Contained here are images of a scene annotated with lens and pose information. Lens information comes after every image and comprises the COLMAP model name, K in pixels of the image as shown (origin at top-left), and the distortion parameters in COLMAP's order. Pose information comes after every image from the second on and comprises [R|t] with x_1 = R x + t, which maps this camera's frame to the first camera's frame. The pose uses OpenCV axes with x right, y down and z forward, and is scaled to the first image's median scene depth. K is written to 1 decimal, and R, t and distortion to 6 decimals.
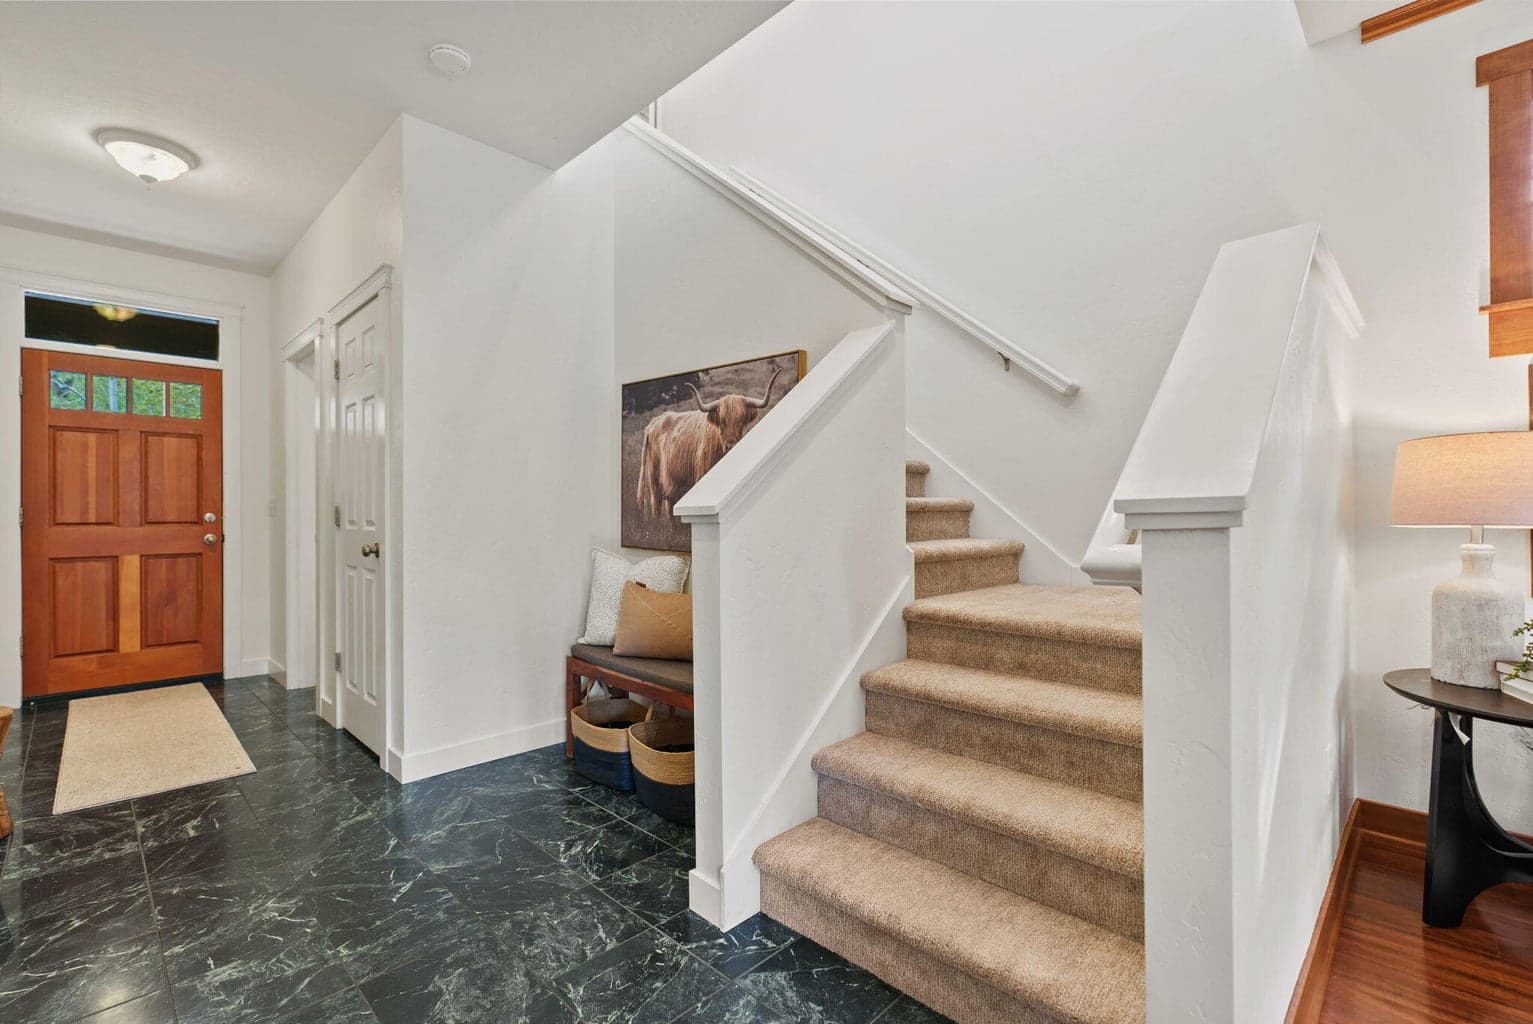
lens RADIAL K [[689.7, 0, 768.0], [0, 689.7, 511.5], [0, 0, 1]] dist [-0.010409, 0.003397]
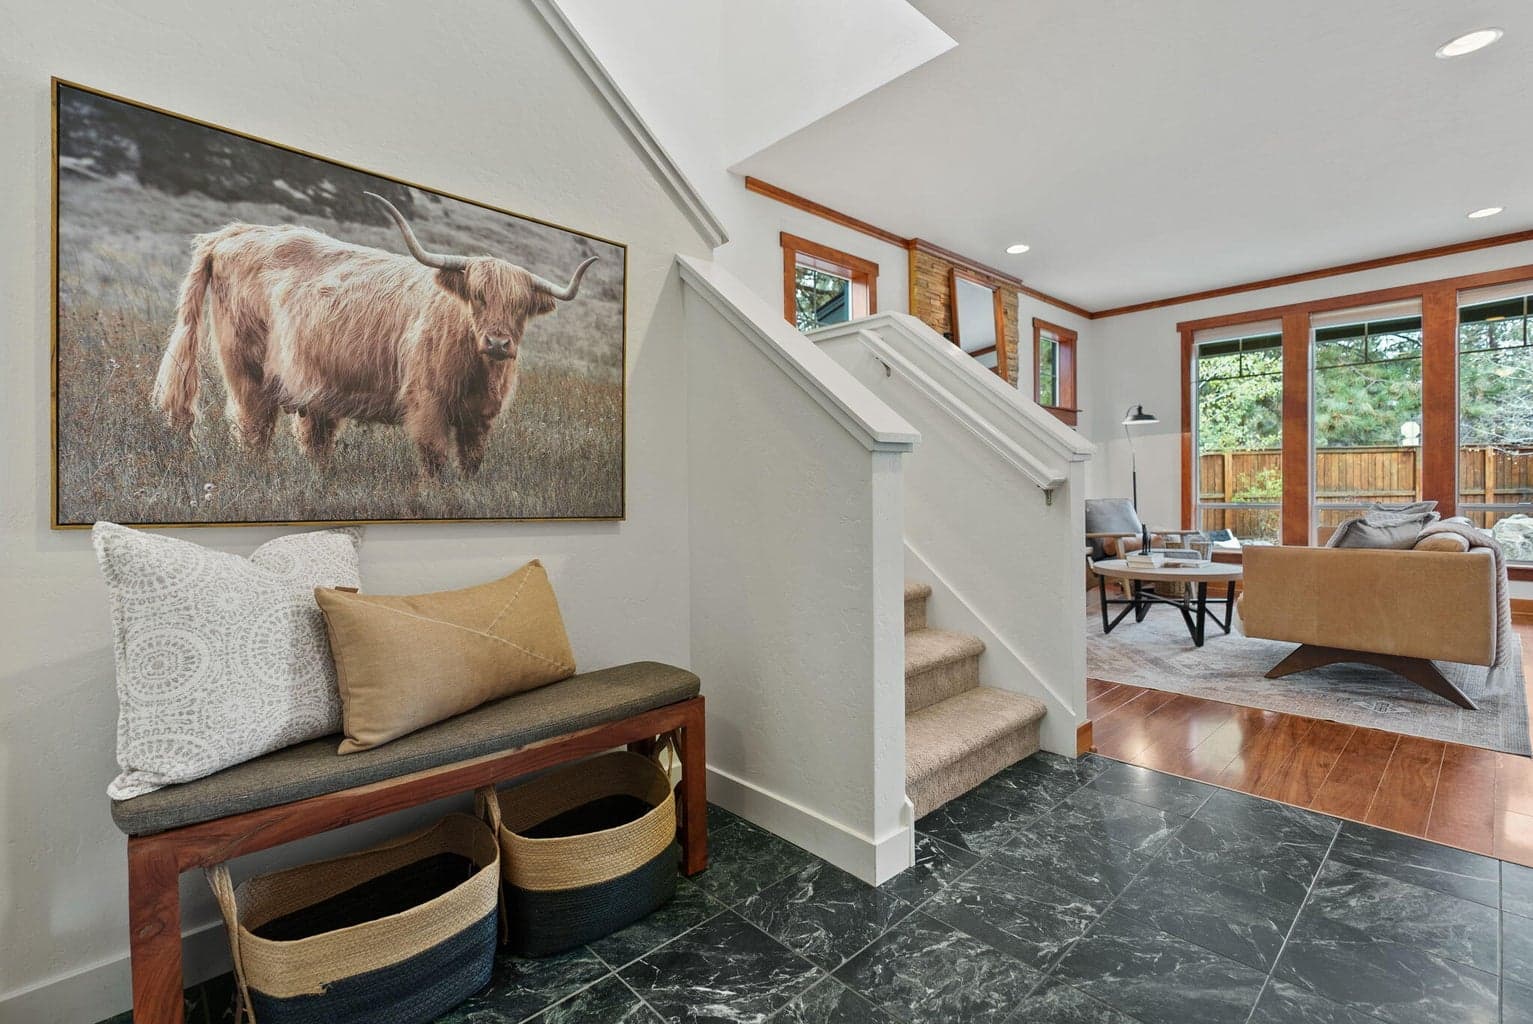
lens RADIAL K [[689.7, 0, 767.8], [0, 689.7, 501.8], [0, 0, 1]] dist [-0.010409, 0.003397]
pose [[0.040949, -0.015696, 0.999038, -0.648587], [0.010198, 0.999831, 0.015291, 0.041844], [-0.999109, 0.009562, 0.041102, 0.712872]]
